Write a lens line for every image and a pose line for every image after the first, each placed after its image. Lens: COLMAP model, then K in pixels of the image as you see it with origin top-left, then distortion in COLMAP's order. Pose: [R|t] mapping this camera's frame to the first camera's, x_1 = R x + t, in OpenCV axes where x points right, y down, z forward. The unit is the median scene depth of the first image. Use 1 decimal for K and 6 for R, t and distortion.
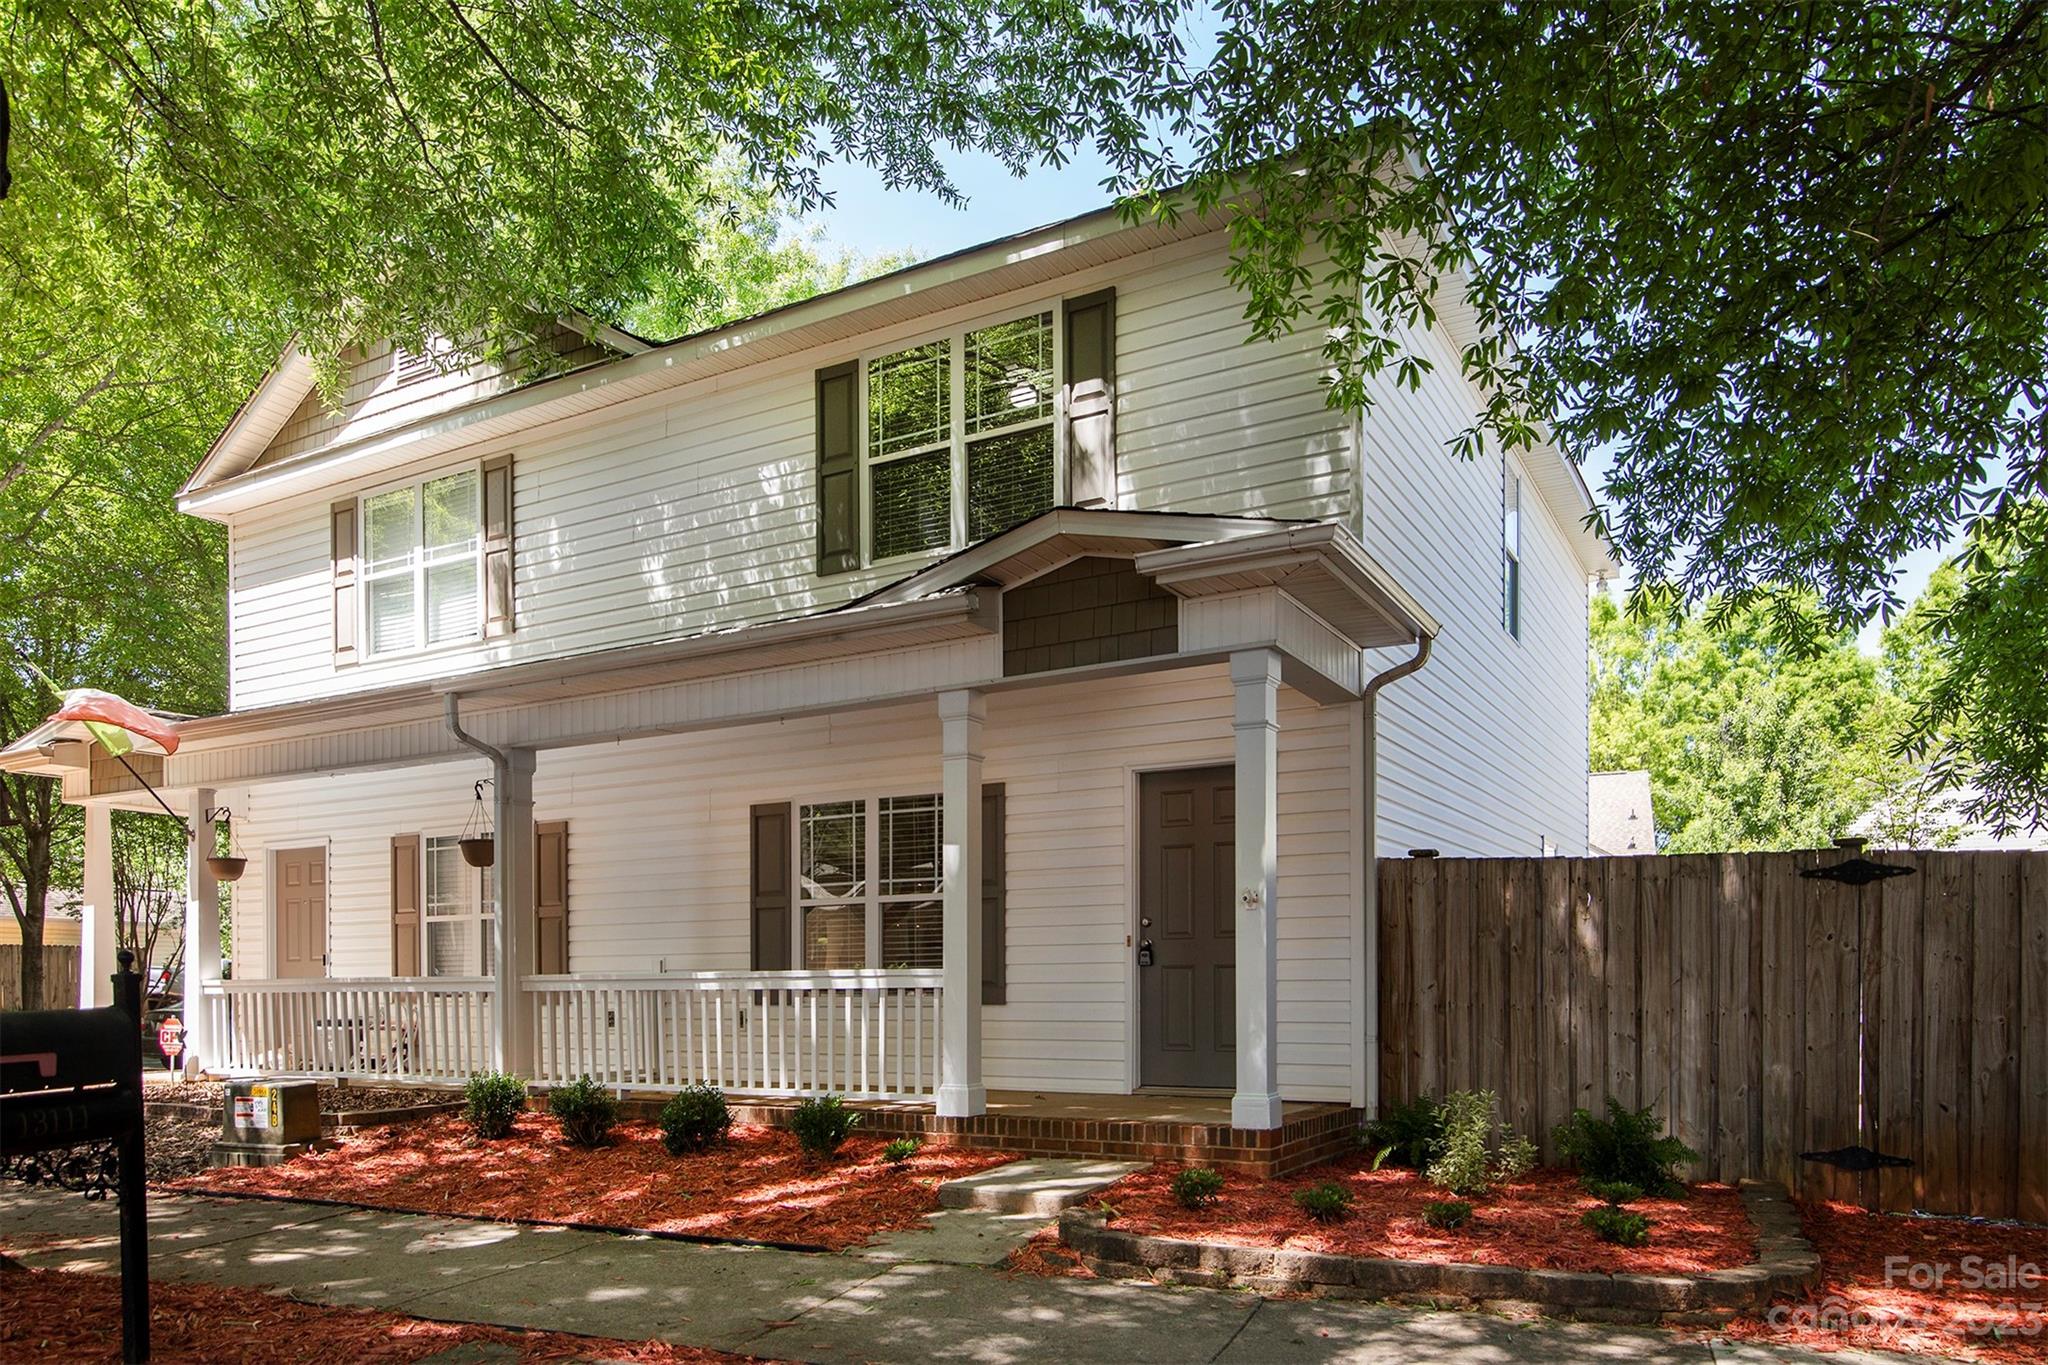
lens RADIAL K [[1403.3, 0, 1028.0], [0, 1403.3, 787.0], [0, 0, 1]] dist [-0.000456, -0.003580]
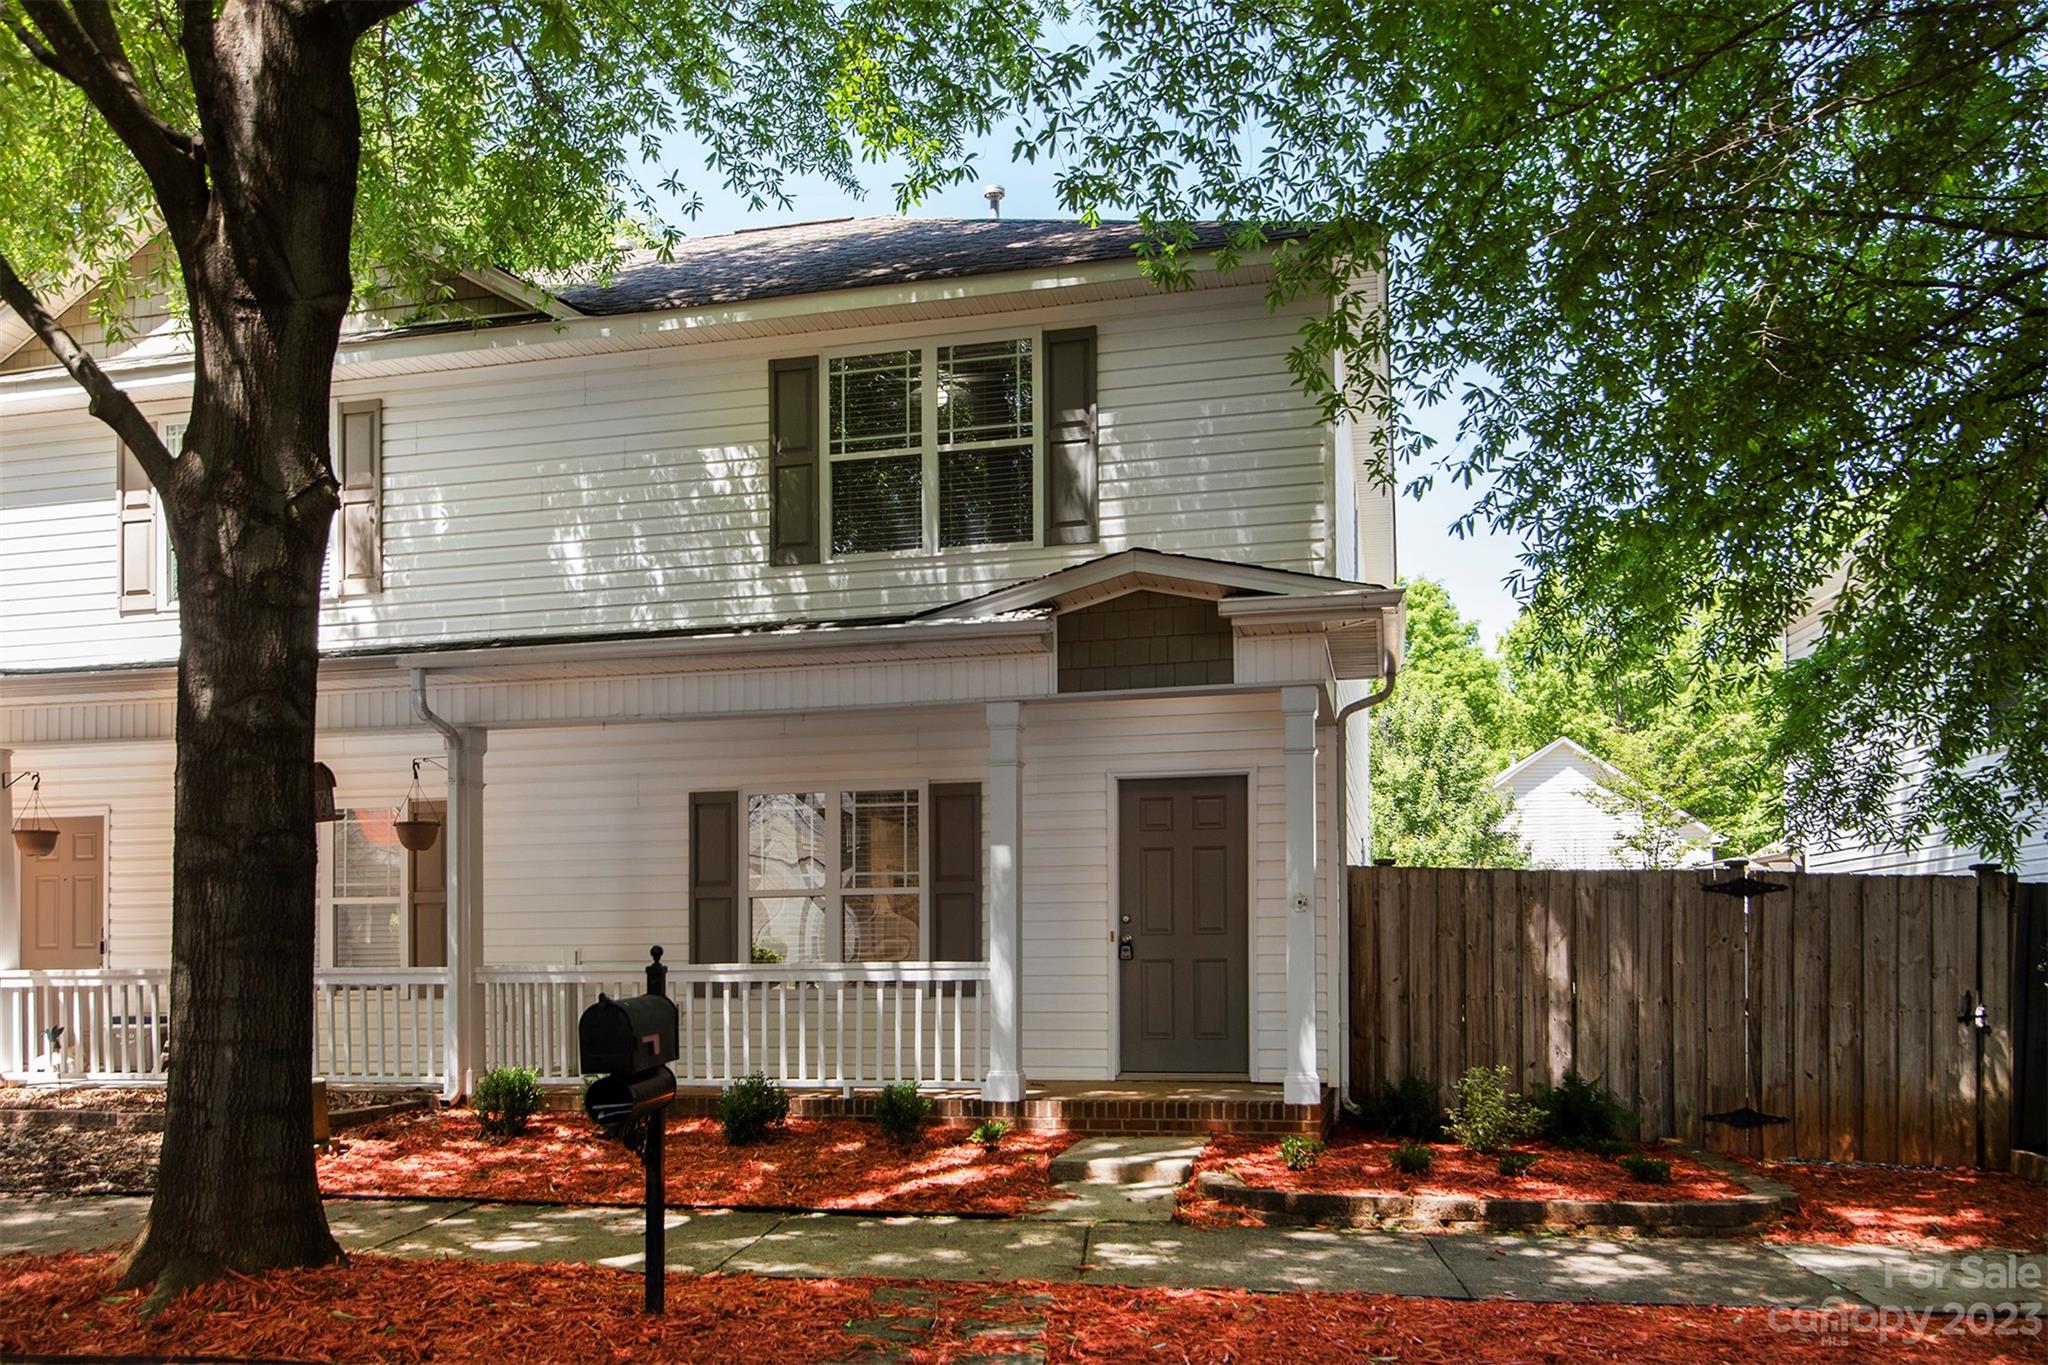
lens RADIAL K [[1577.7, 0, 1013.9], [0, 1577.7, 676.5], [0, 0, 1]] dist [0.003618, -0.006081]
pose [[0.962898, 0.051697, 0.264868, -0.323048], [-0.038721, 0.997791, -0.053985, -0.020403], [-0.267074, 0.041726, 0.962772, -0.148318]]
